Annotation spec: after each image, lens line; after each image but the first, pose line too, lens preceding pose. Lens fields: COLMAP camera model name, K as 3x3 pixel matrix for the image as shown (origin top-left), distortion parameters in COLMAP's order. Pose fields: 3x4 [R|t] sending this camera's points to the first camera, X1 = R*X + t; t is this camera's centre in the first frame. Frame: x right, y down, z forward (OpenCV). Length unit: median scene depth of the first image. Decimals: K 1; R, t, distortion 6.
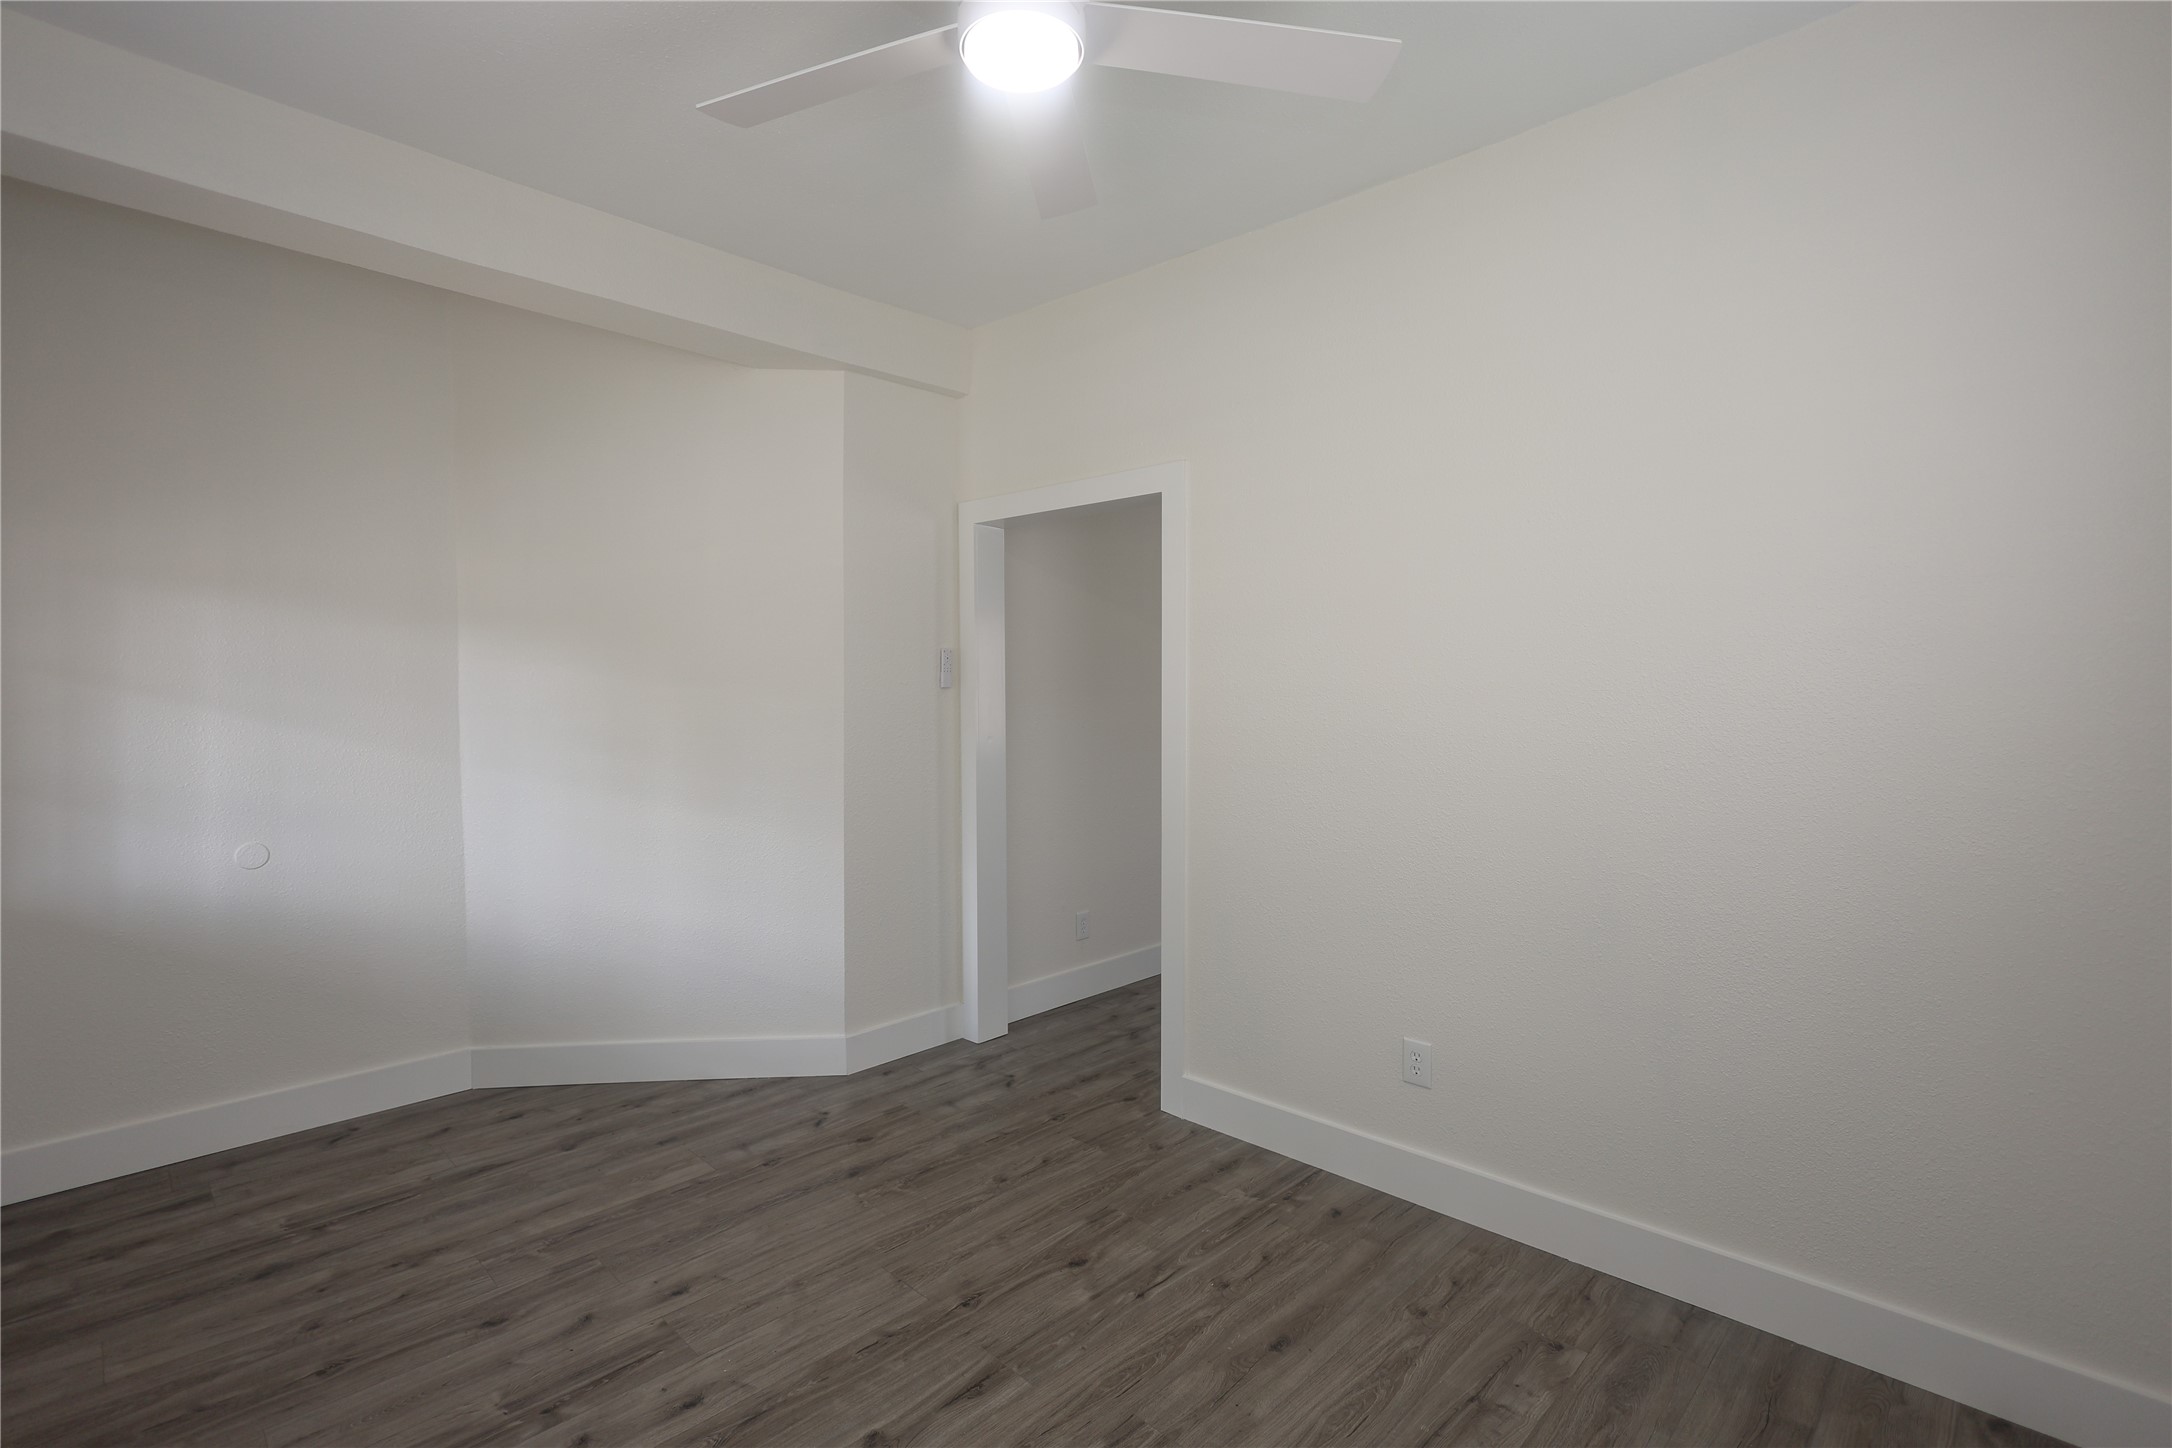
lens RADIAL K [[1004.6, 0, 1103.9], [0, 1004.6, 718.6], [0, 0, 1]] dist [0.002903, 0.000352]
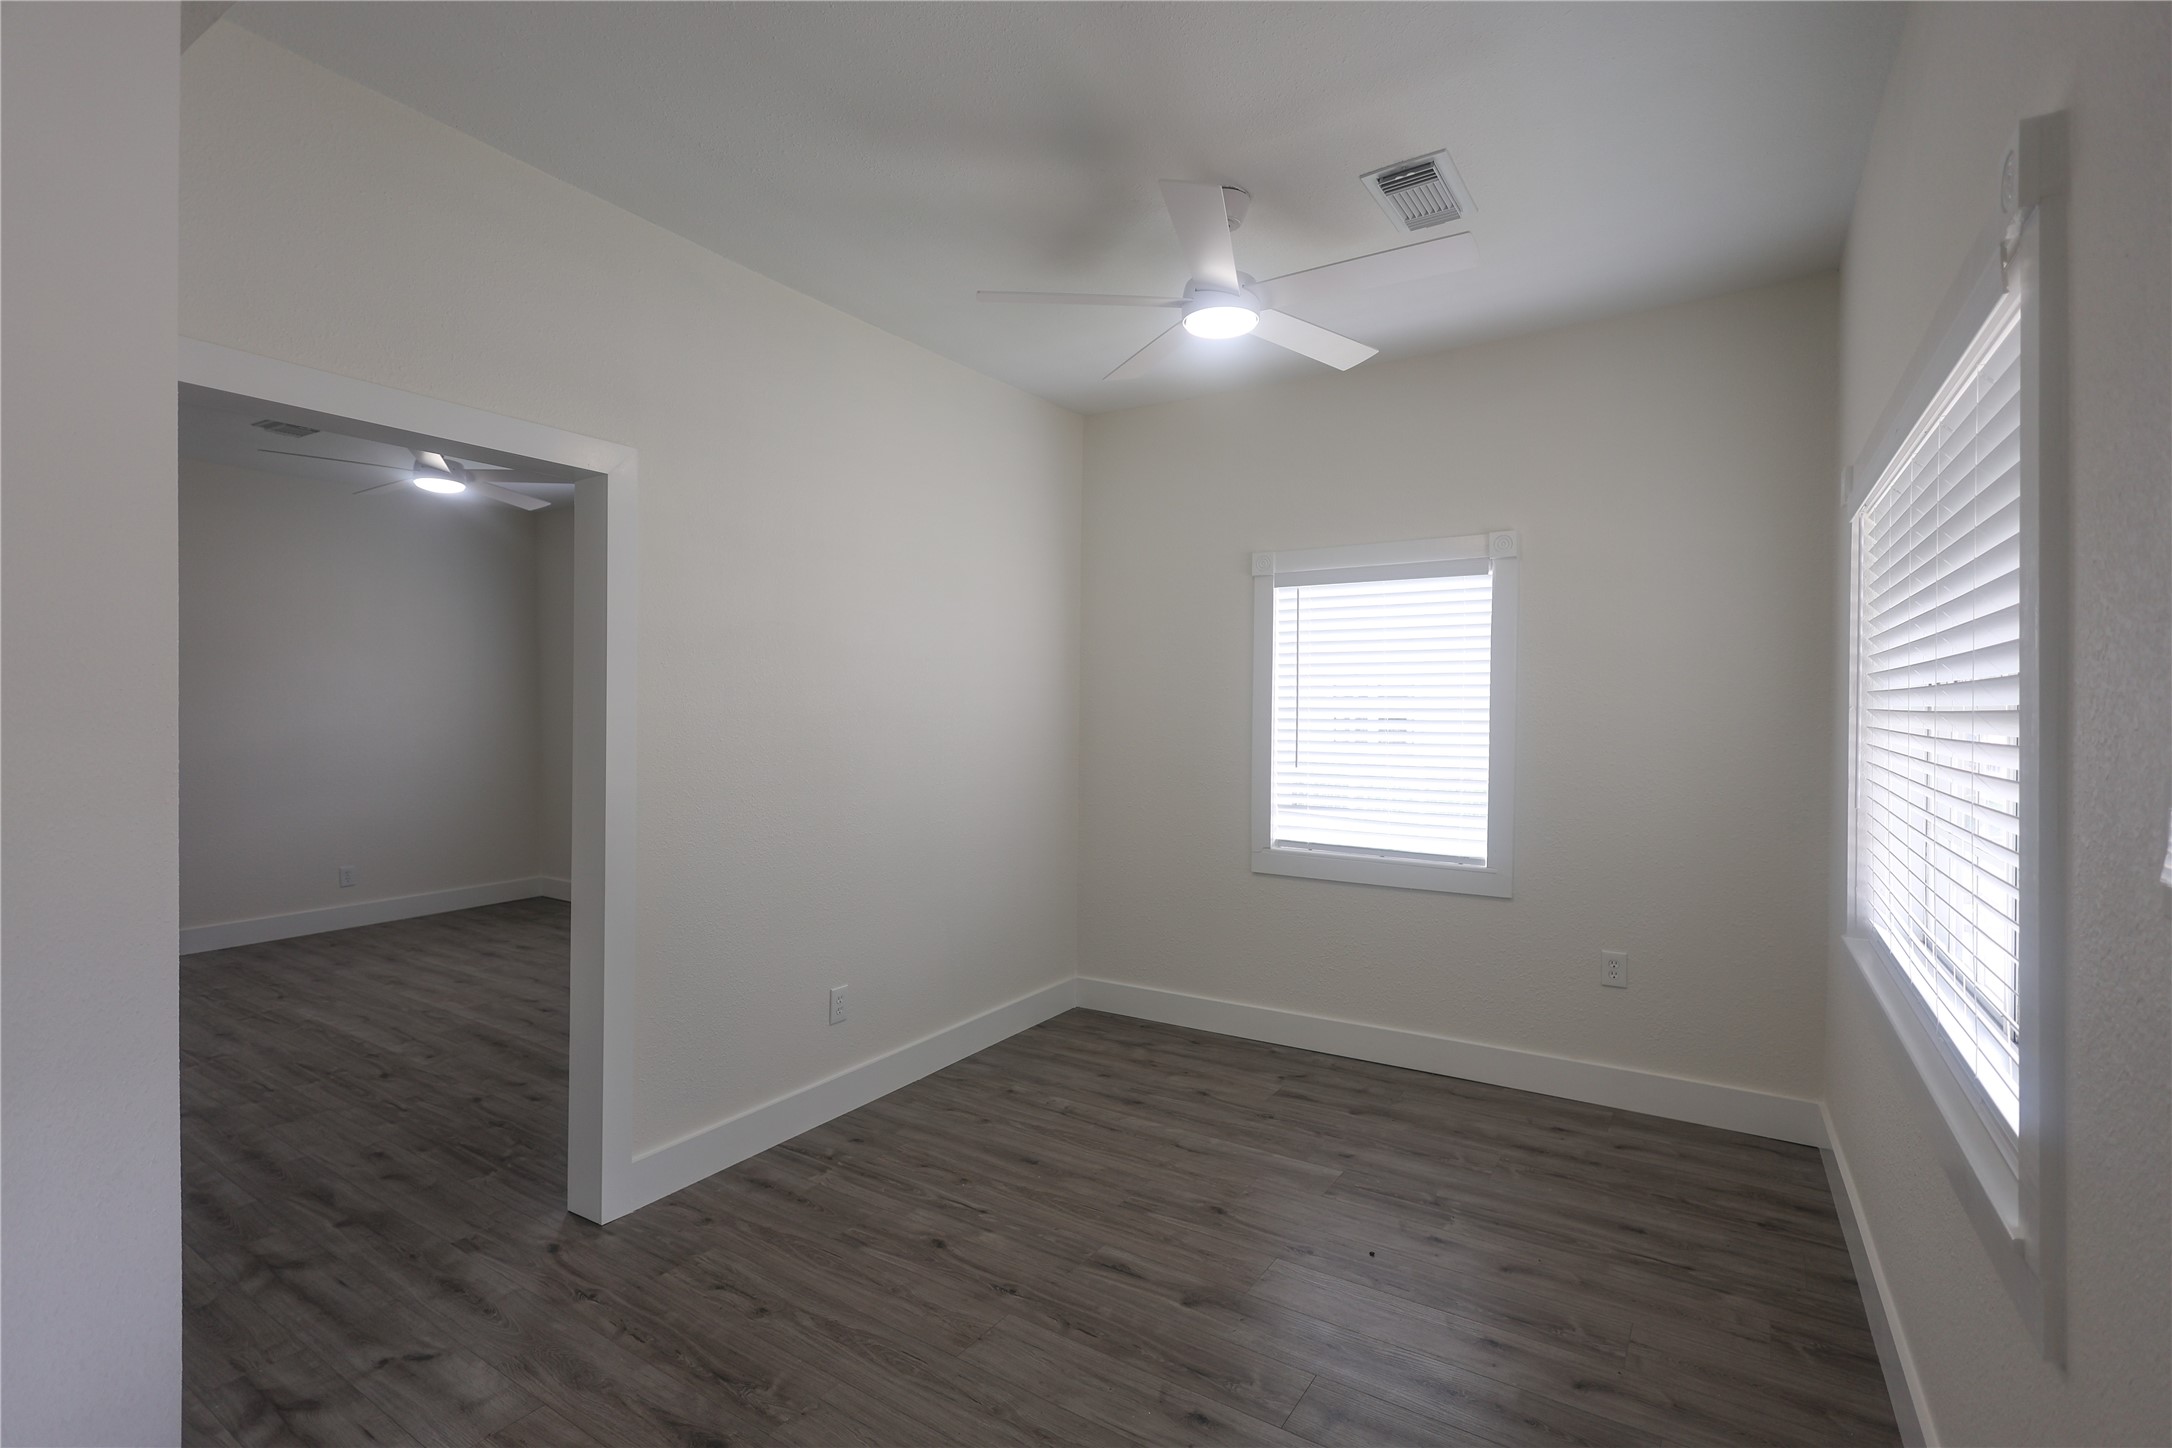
lens RADIAL K [[1004.6, 0, 1059.2], [0, 1004.6, 727.9], [0, 0, 1]] dist [0.002903, 0.000352]
pose [[-0.157268, -0.018753, 0.987378, -1.049079], [0.030733, 0.999242, 0.023874, -0.031601], [-0.987078, 0.034099, -0.156573, 0.973196]]
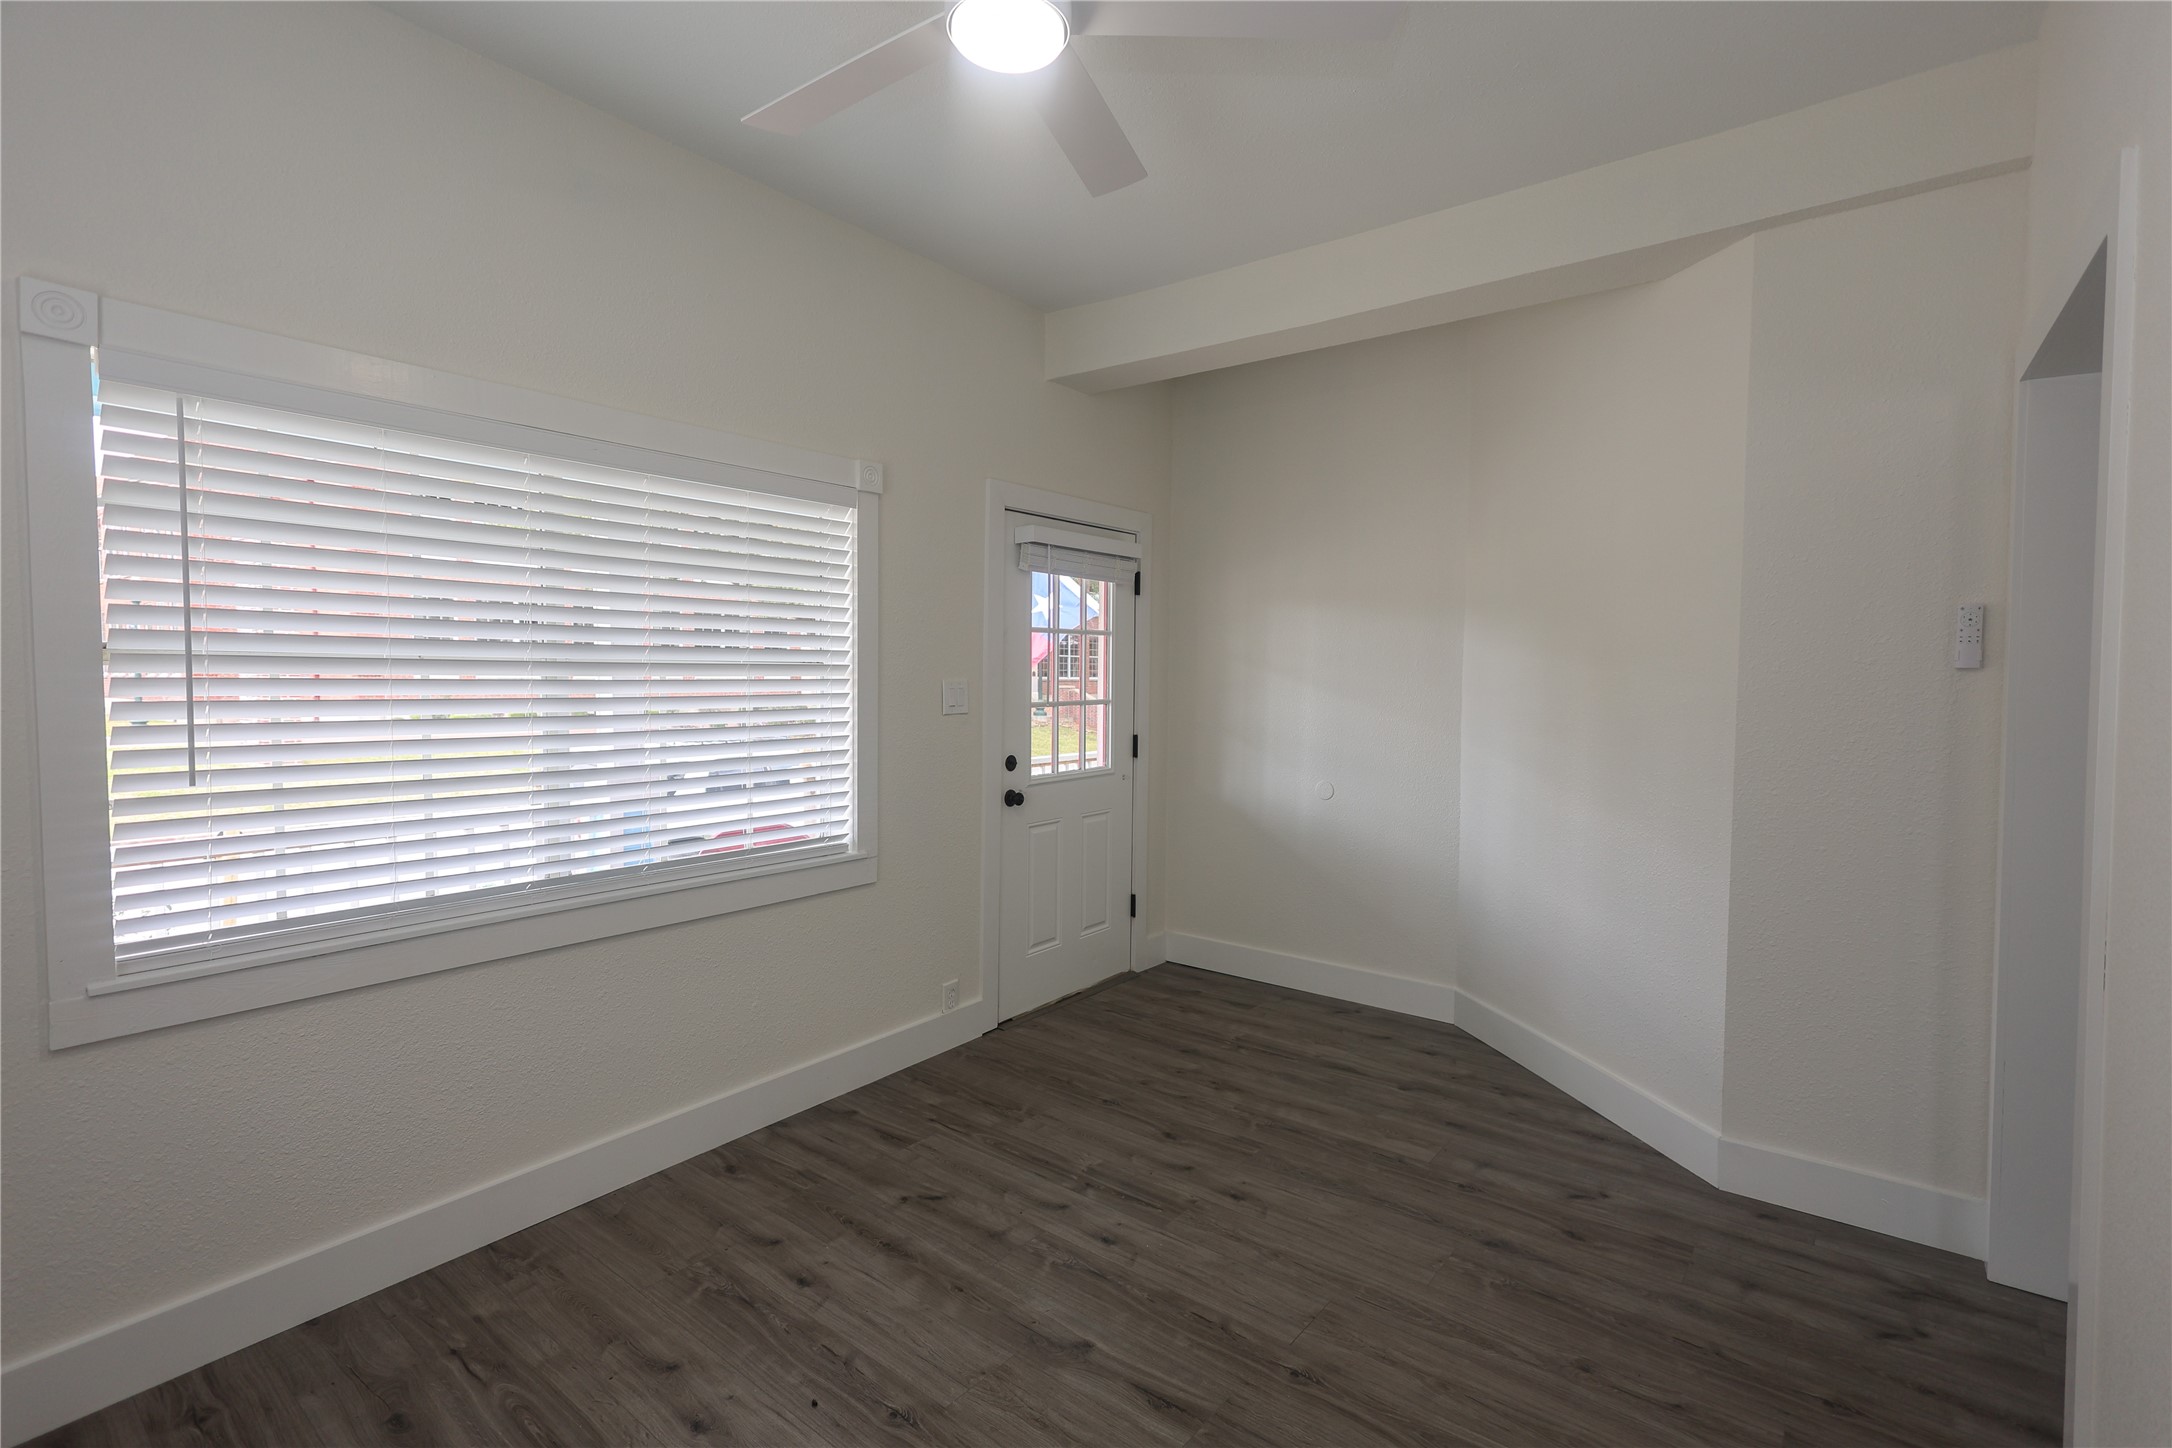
lens RADIAL K [[1004.6, 0, 1086.6], [0, 1004.6, 729.9], [0, 0, 1]] dist [0.002903, 0.000352]
pose [[0.096043, 0.056637, -0.993765, 0.603249], [-0.036787, 0.997900, 0.053318, -0.012807], [0.994697, 0.031437, 0.097925, 0.636207]]
